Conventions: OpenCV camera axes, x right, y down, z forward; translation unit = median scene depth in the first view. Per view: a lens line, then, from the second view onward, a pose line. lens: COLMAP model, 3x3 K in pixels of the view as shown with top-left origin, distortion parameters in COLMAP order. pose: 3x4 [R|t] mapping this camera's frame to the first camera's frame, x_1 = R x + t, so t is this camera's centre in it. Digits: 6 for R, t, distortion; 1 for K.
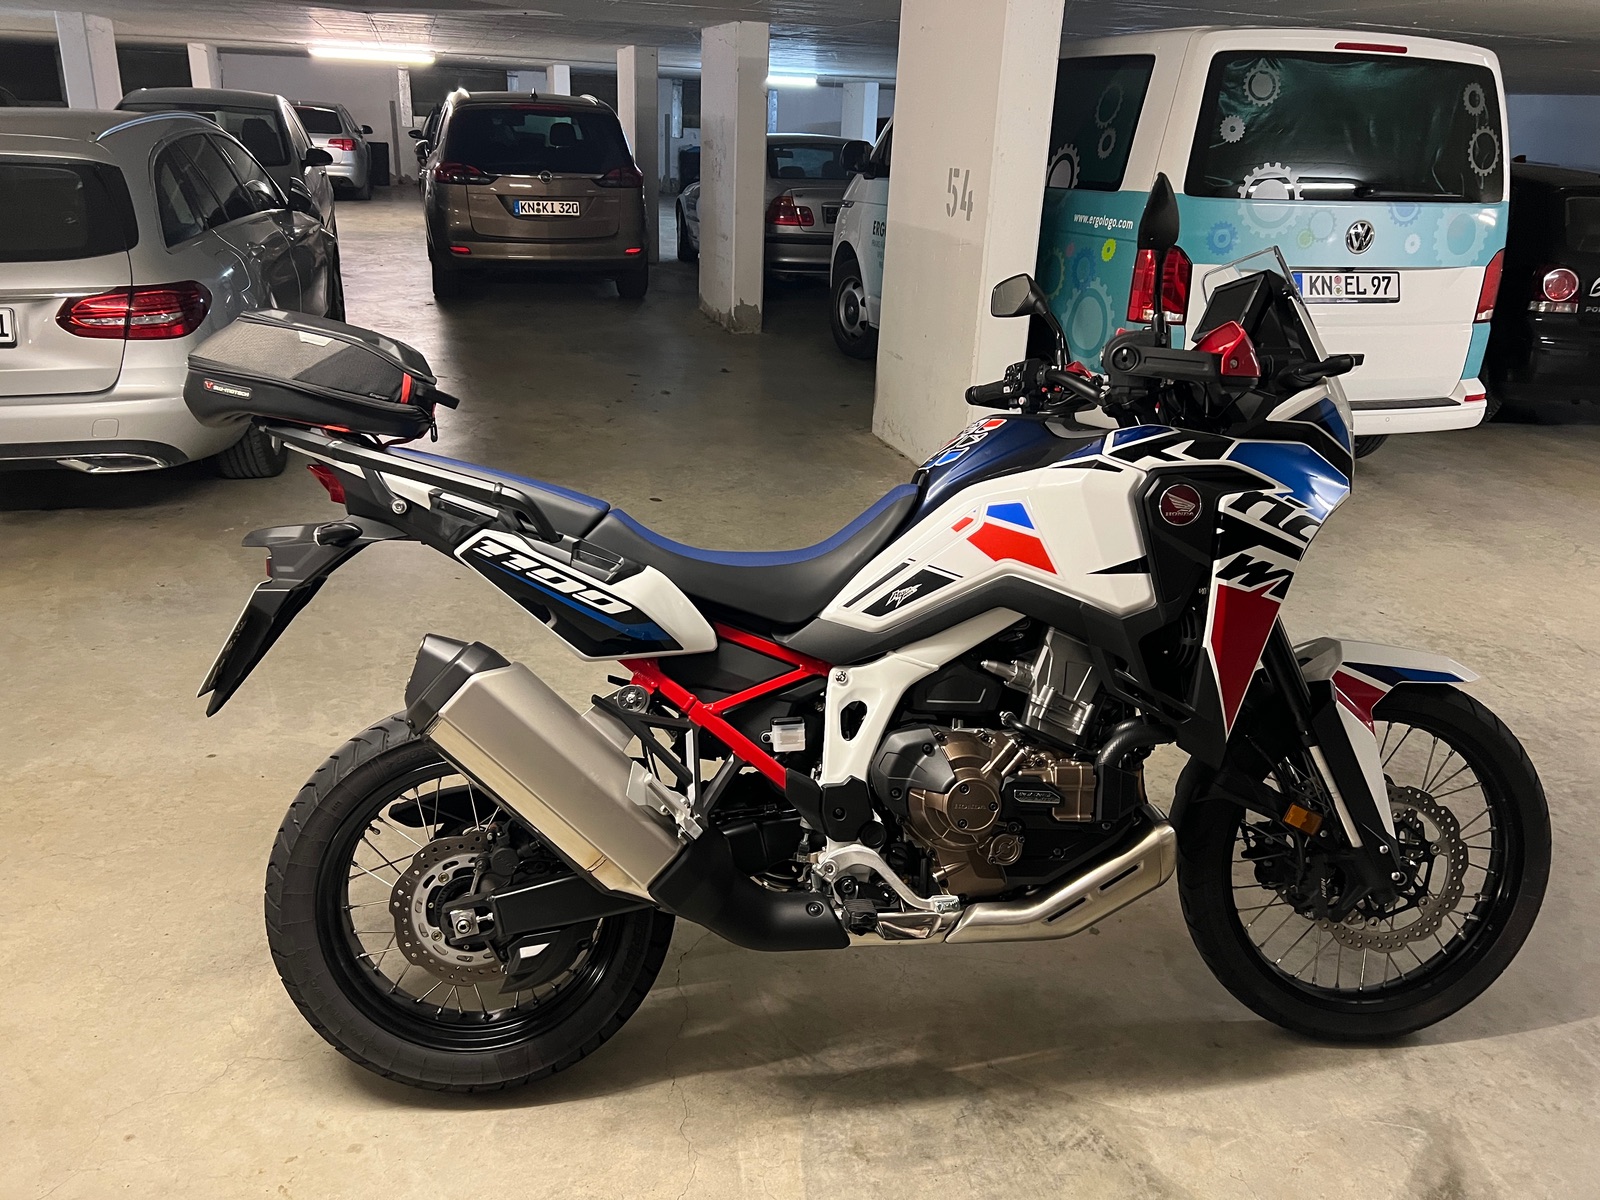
lens RADIAL K [[1217.8, 0, 777.1], [0, 1217.8, 600.0], [0, 0, 1]] dist [0.119699, -0.091756]
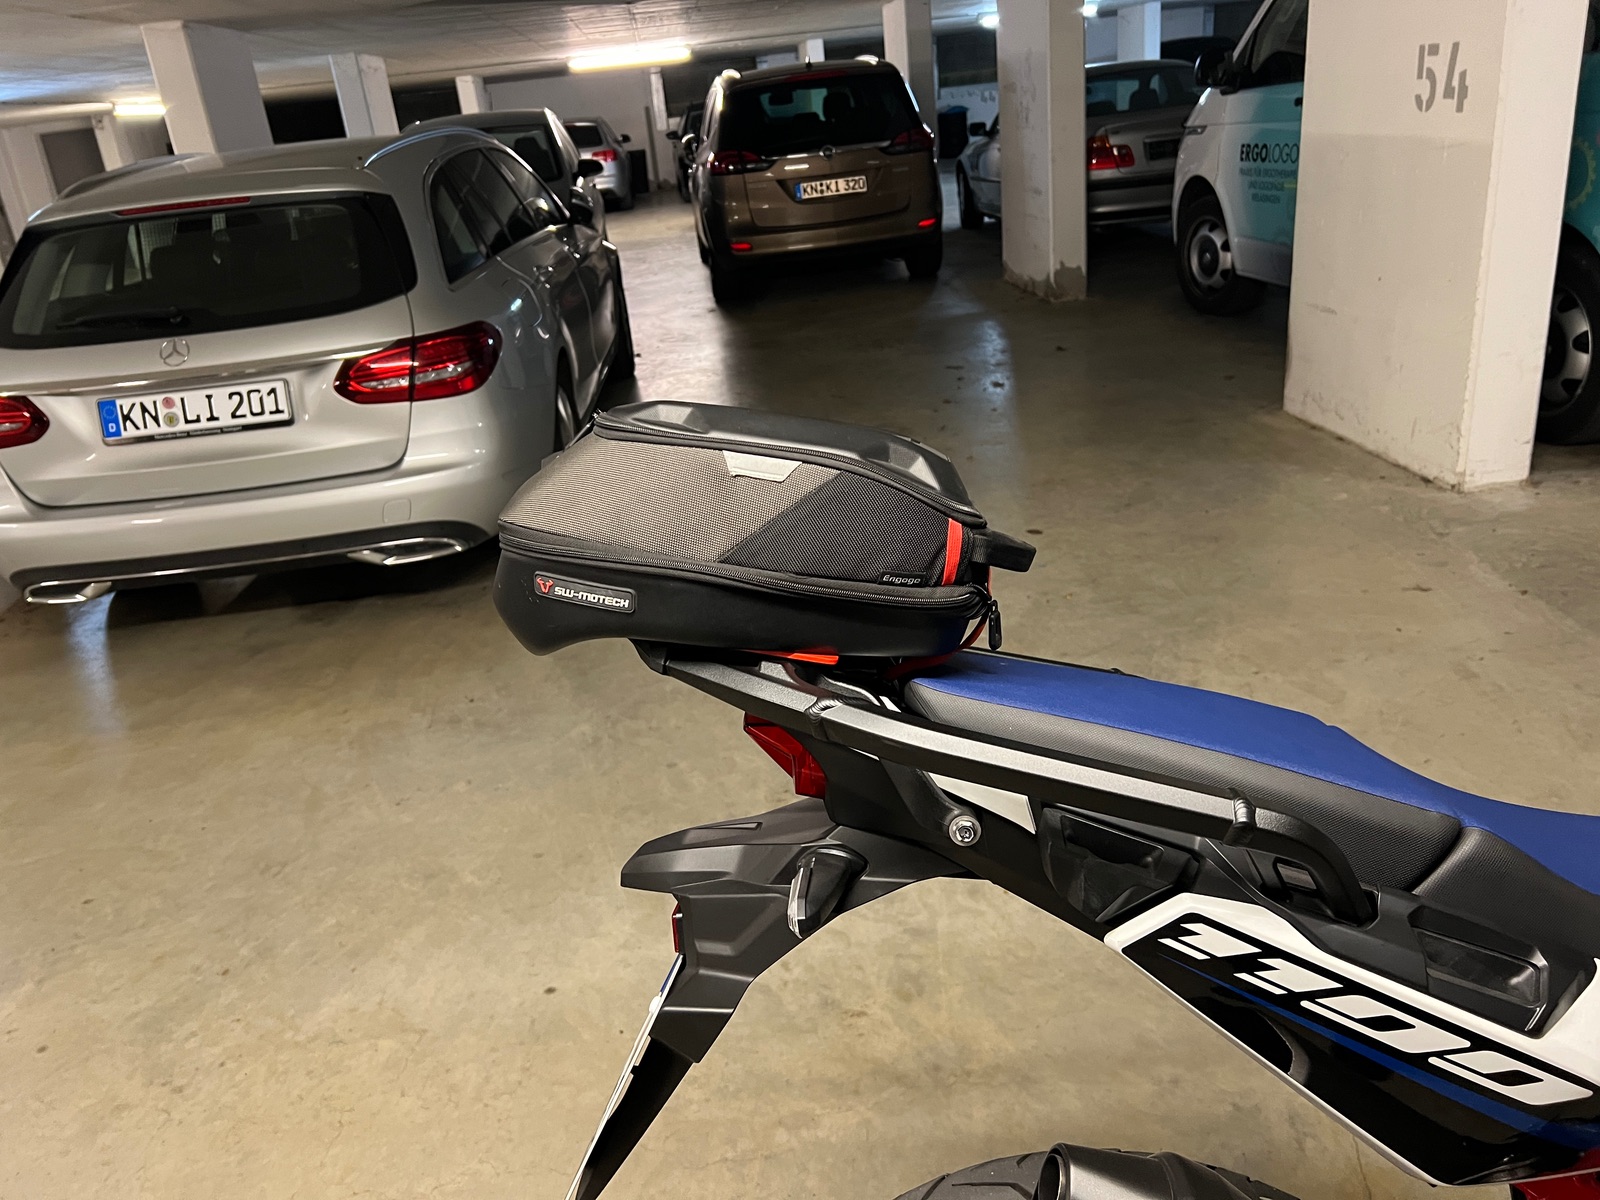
lens RADIAL K [[1215.6, 0, 800.0], [0, 1215.6, 600.0], [0, 0, 1]] dist [0.098300, -0.087179]
pose [[0.979261, -0.061825, -0.192940, -0.096268], [0.065872, 0.997721, 0.014626, -0.058248], [0.191596, -0.027032, 0.981102, 0.200023]]
